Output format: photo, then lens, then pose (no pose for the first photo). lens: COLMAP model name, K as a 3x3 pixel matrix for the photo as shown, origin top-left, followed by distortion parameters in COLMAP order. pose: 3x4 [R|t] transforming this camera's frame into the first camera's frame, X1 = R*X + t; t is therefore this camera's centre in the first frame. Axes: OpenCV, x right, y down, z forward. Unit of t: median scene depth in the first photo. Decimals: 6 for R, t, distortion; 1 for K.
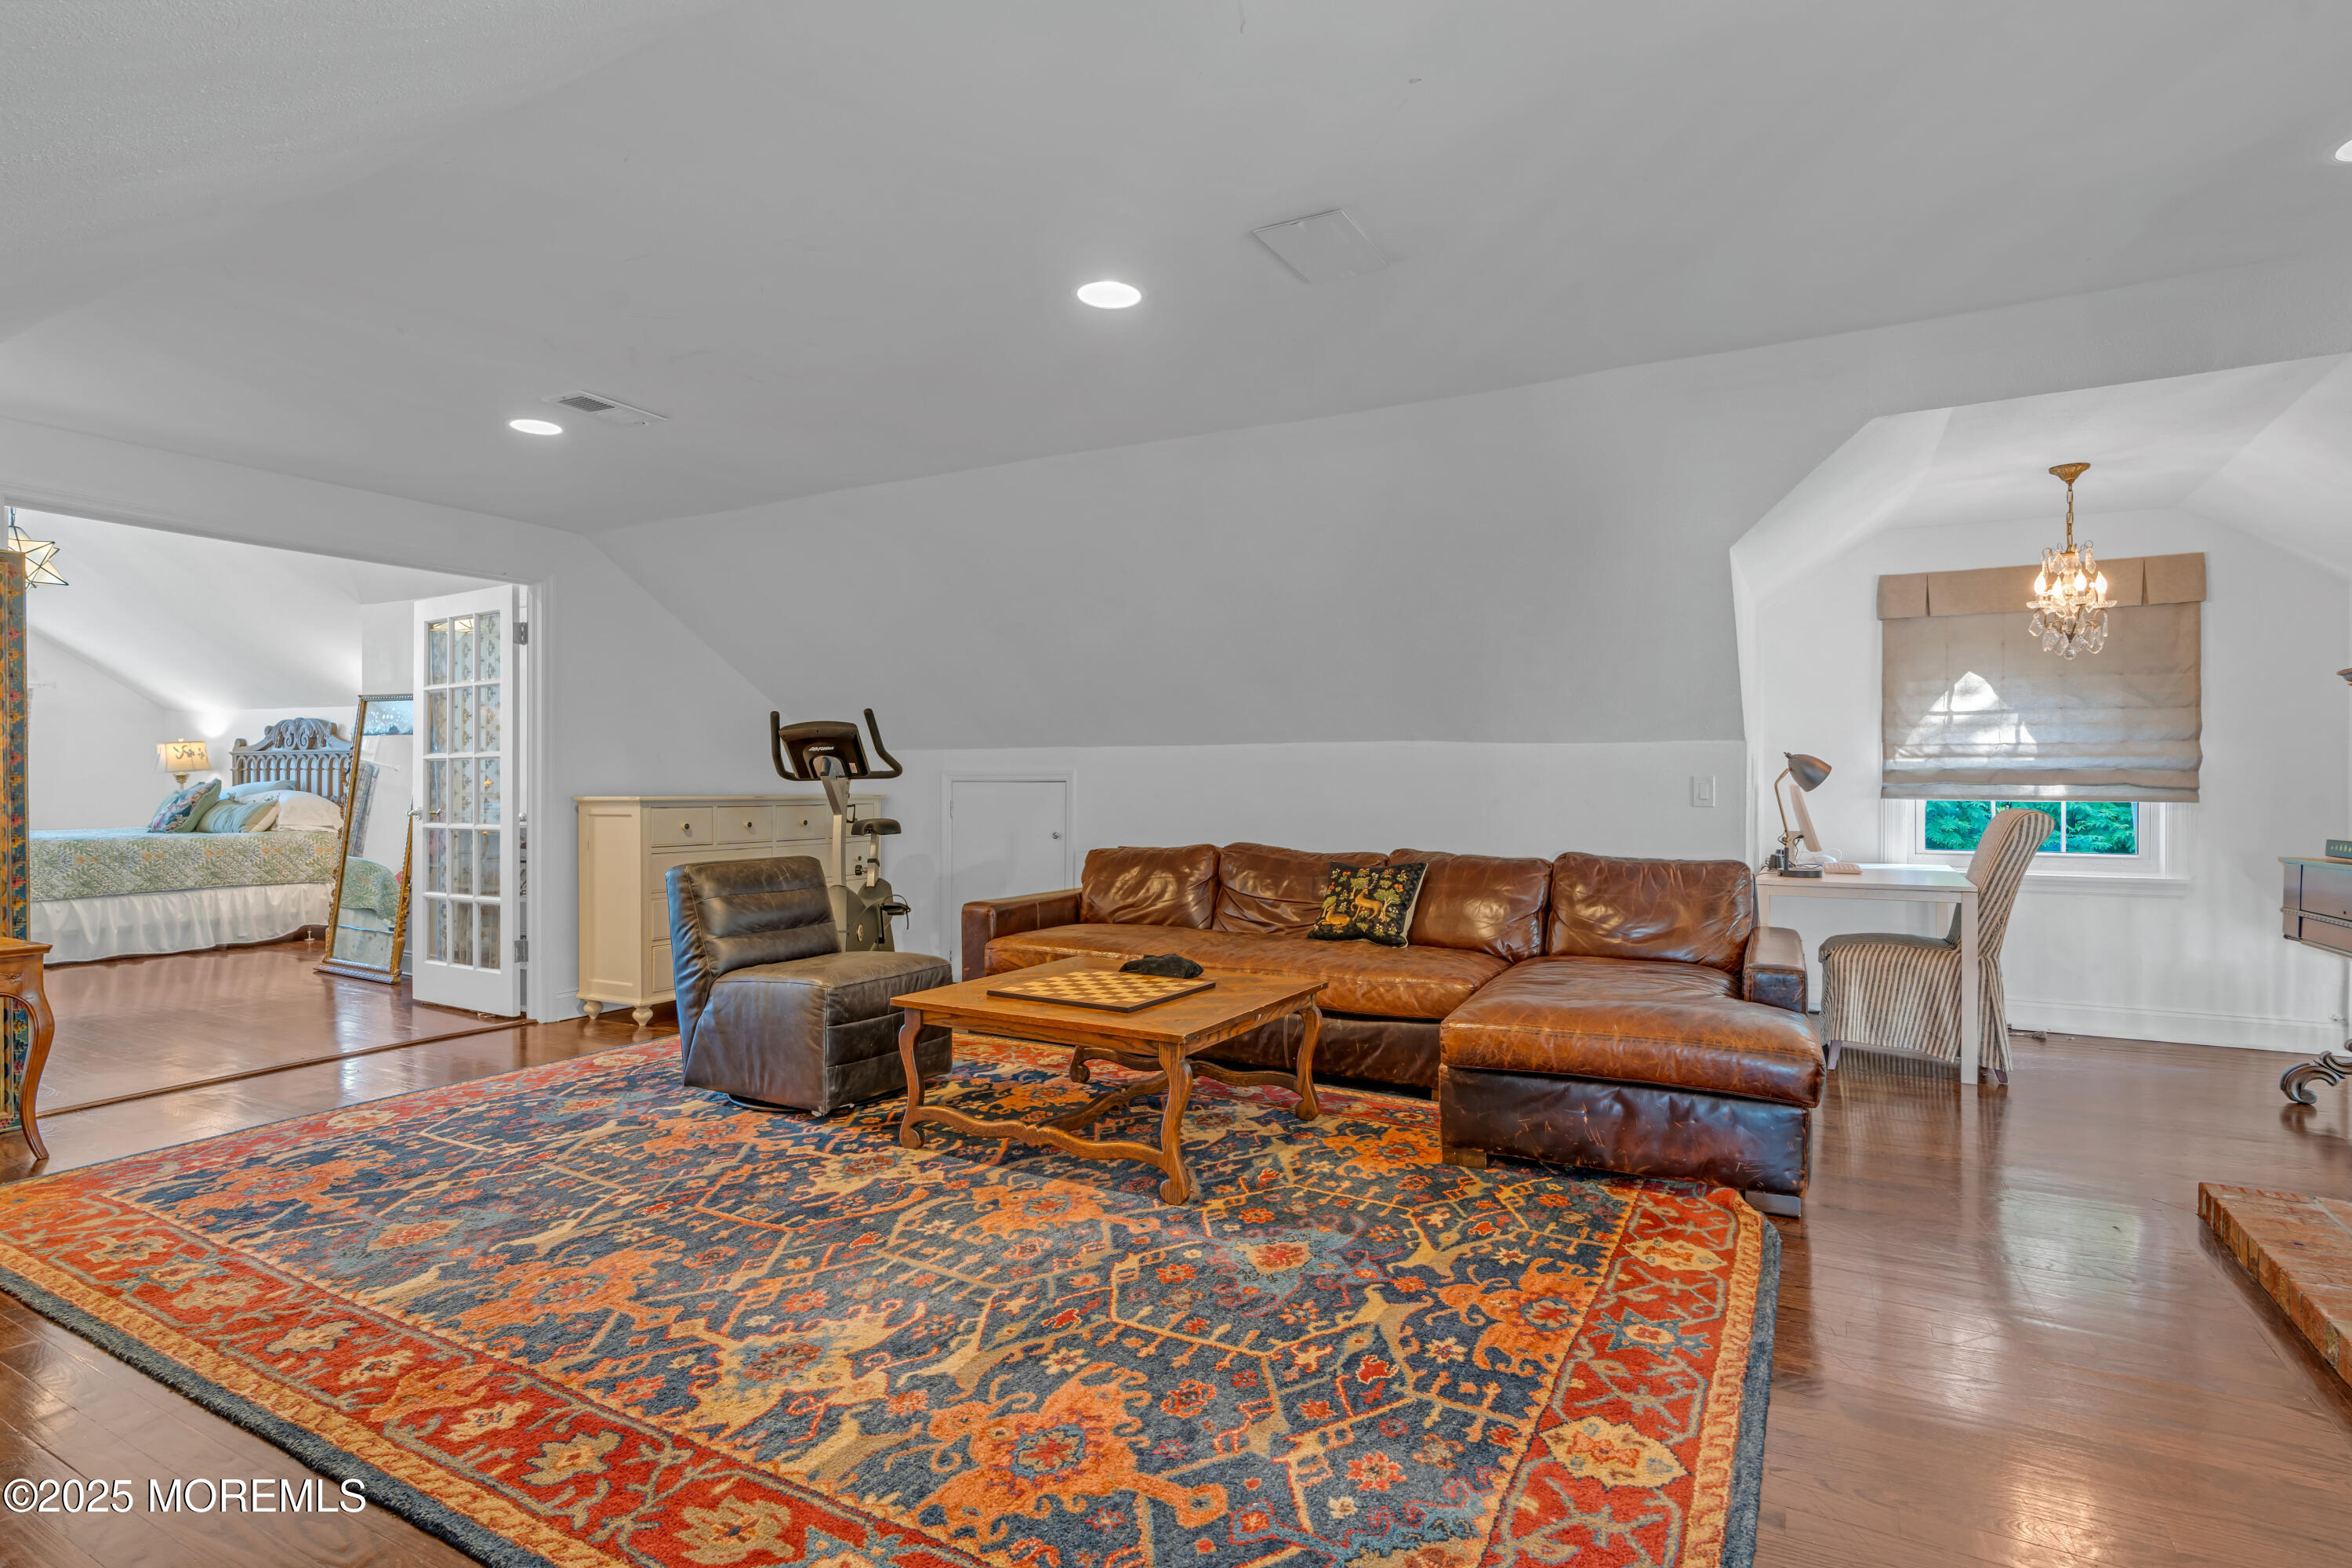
lens RADIAL K [[1165.6, 0, 1176.0], [0, 1165.6, 784.0], [0, 0, 1]] dist [-0.001081, 0.000073]
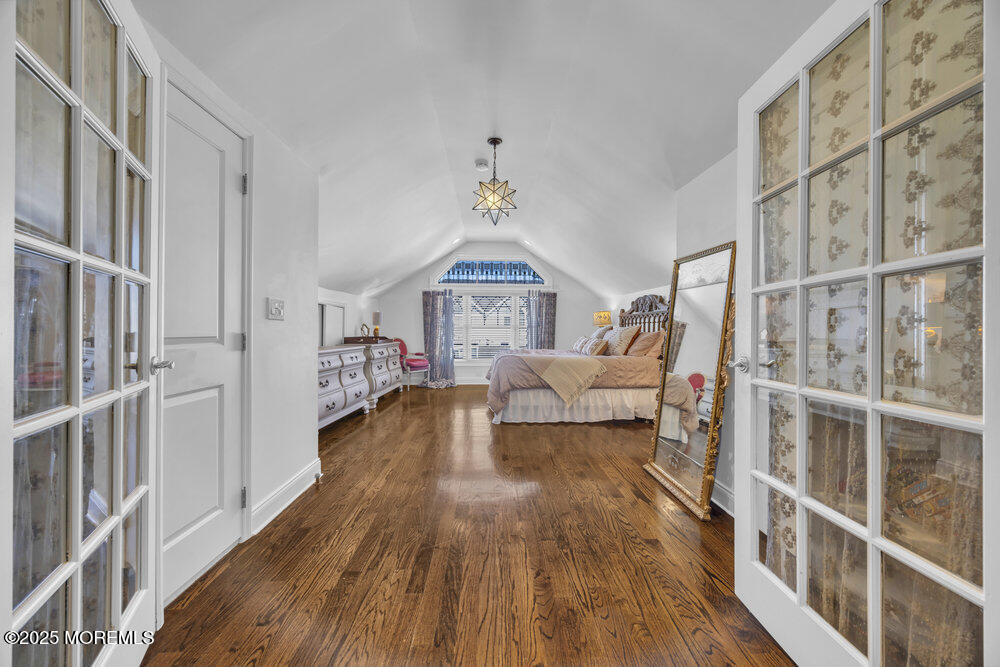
lens RADIAL K [[386.0, 0, 504.6], [0, 386.0, 334.2], [0, 0, 1]] dist [0.003693, -0.000106]
pose [[0.523771, 0.007561, -0.851825, -0.369913], [-0.003656, 0.999971, 0.006628, 0.003295], [0.851851, -0.000358, 0.523784, 0.523596]]
